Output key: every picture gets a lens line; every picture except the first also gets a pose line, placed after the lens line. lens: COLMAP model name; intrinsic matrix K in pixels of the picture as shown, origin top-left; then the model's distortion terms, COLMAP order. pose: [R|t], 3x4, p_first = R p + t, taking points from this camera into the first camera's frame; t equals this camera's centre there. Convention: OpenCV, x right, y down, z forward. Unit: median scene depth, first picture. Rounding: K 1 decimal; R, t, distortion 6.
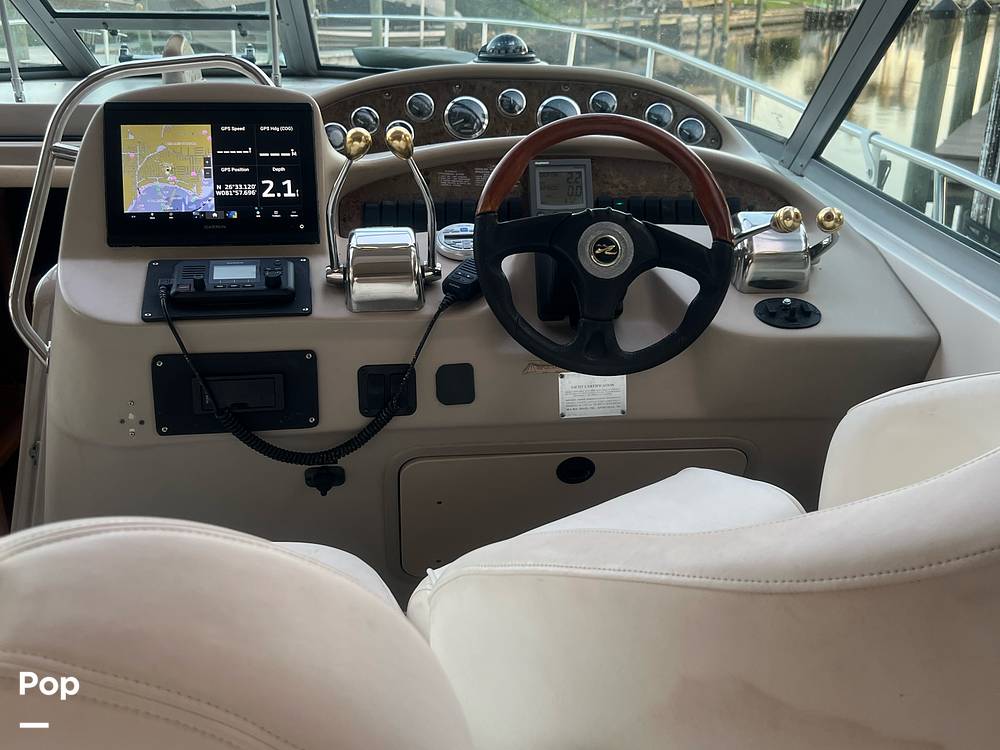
lens RADIAL K [[1037.4, 0, 505.8], [0, 1037.4, 388.5], [0, 0, 1]] dist [0.126379, -0.354260]
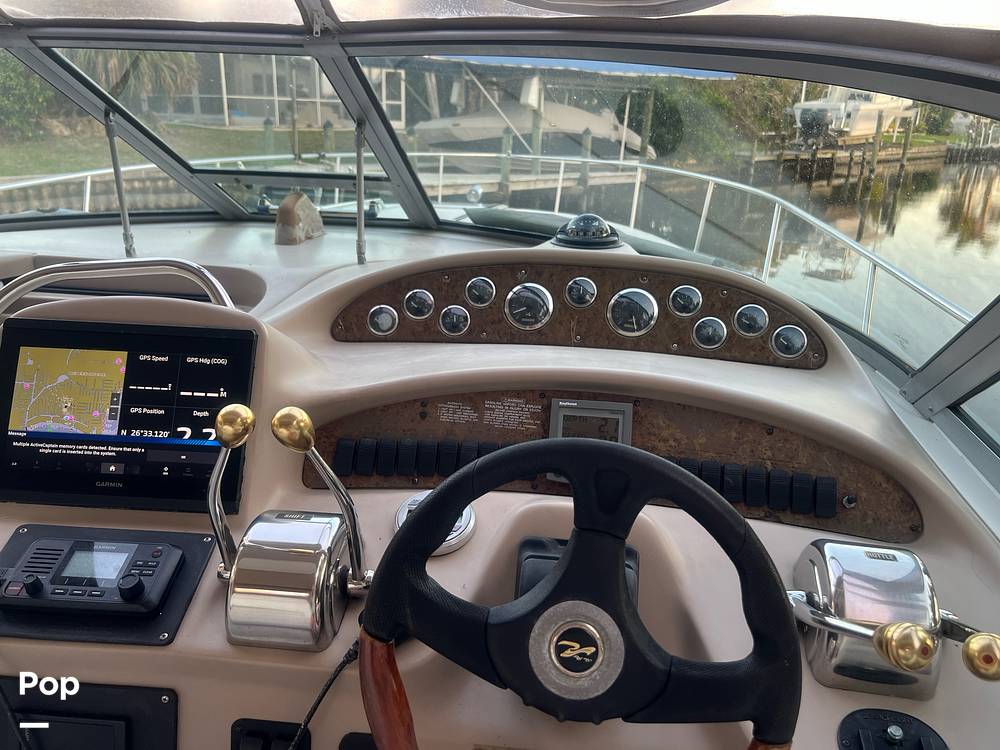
lens RADIAL K [[770.9, 0, 500.0], [0, 770.9, 375.0], [0, 0, 1]] dist [0.028374, -0.006573]
pose [[0.973124, 0.087741, -0.212912, 0.120570], [-0.099095, 0.994138, -0.043235, -0.237028], [0.207870, 0.063171, 0.976114, 0.486058]]
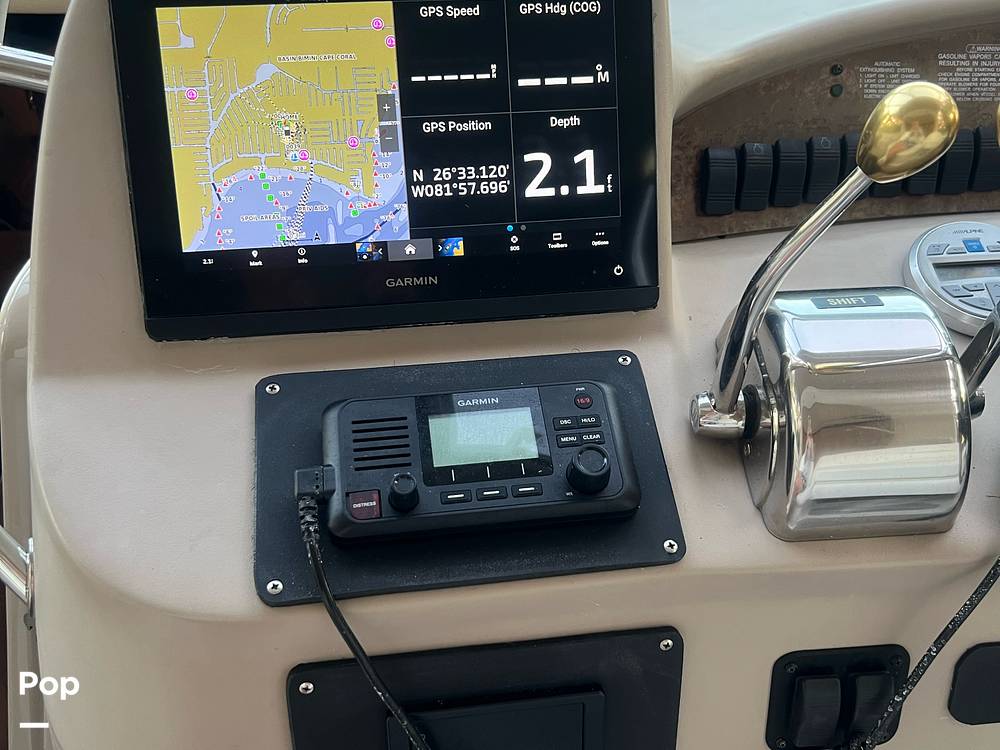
lens RADIAL K [[1037.4, 0, 505.8], [0, 1037.4, 388.5], [0, 0, 1]] dist [0.126379, -0.354260]
pose [[0.999536, 0.017951, -0.024606, -0.229425], [-0.010813, 0.964376, 0.264314, -0.217870], [0.028474, -0.263926, 0.964123, 0.603945]]
